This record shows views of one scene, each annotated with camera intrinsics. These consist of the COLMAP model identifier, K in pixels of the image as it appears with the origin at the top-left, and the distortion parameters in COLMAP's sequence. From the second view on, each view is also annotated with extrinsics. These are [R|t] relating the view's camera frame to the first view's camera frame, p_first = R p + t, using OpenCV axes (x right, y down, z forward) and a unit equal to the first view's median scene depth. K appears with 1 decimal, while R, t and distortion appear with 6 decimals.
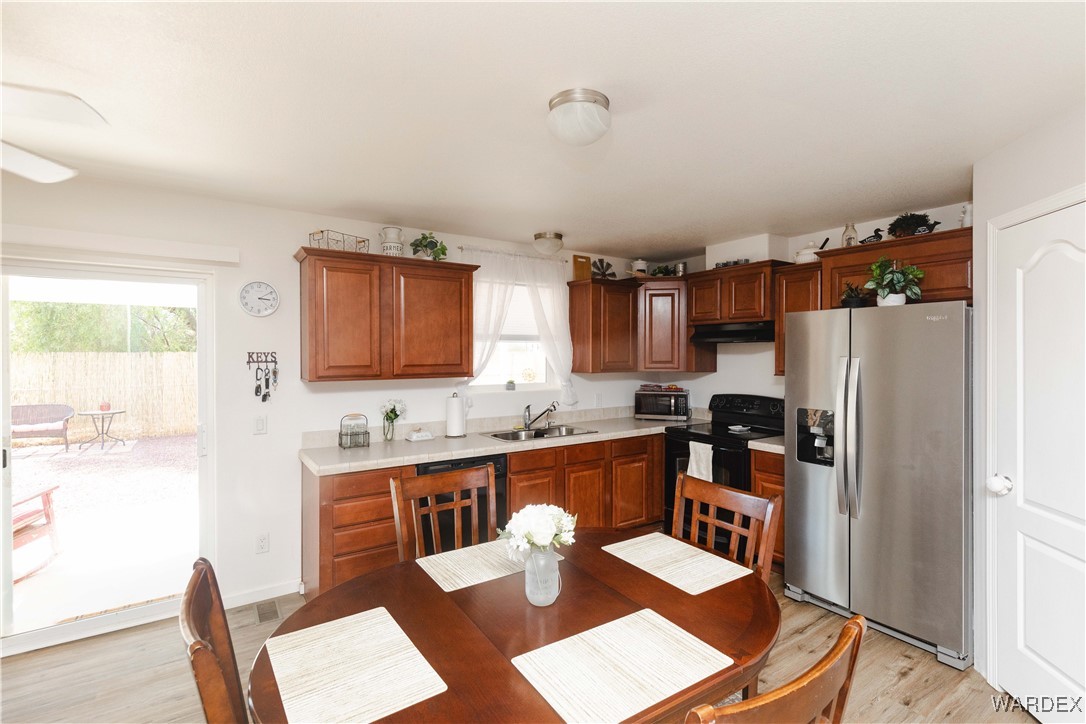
lens RADIAL K [[482.8, 0, 543.0], [0, 482.8, 362.0], [0, 0, 1]] dist [0.019365, -0.000130]
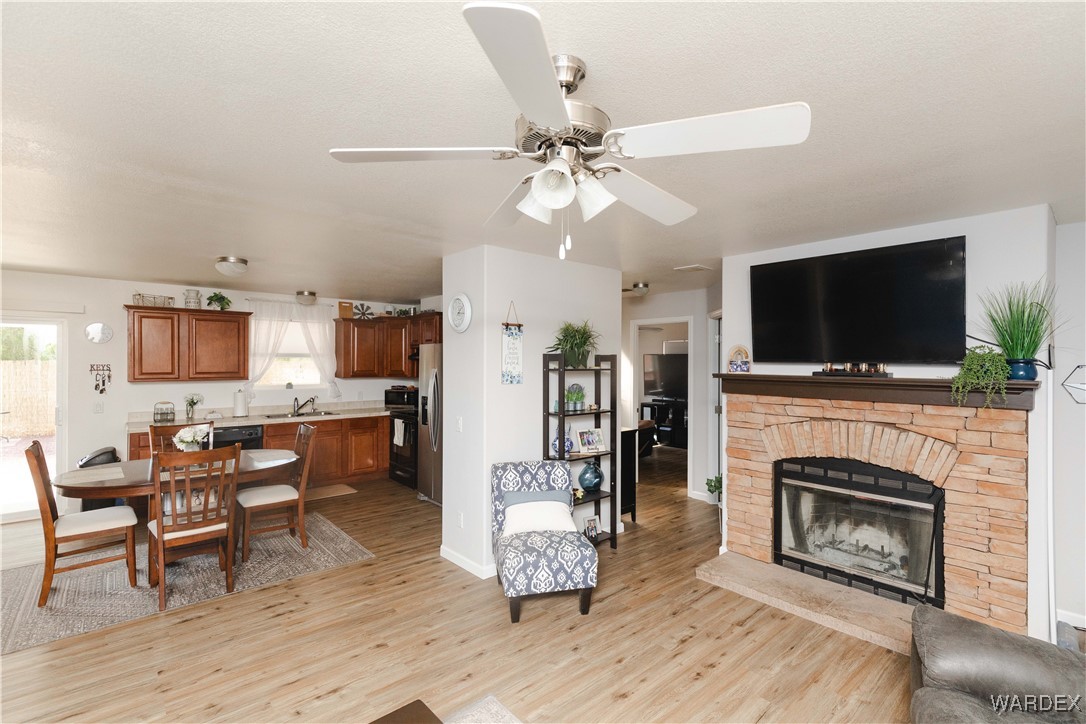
lens RADIAL K [[482.8, 0, 543.0], [0, 482.8, 362.0], [0, 0, 1]] dist [0.019365, -0.000130]
pose [[0.993278, 0.007870, 0.115484, 0.668674], [-0.006353, 0.999889, -0.013499, -0.013429], [-0.115578, 0.012675, 0.993218, -0.772683]]
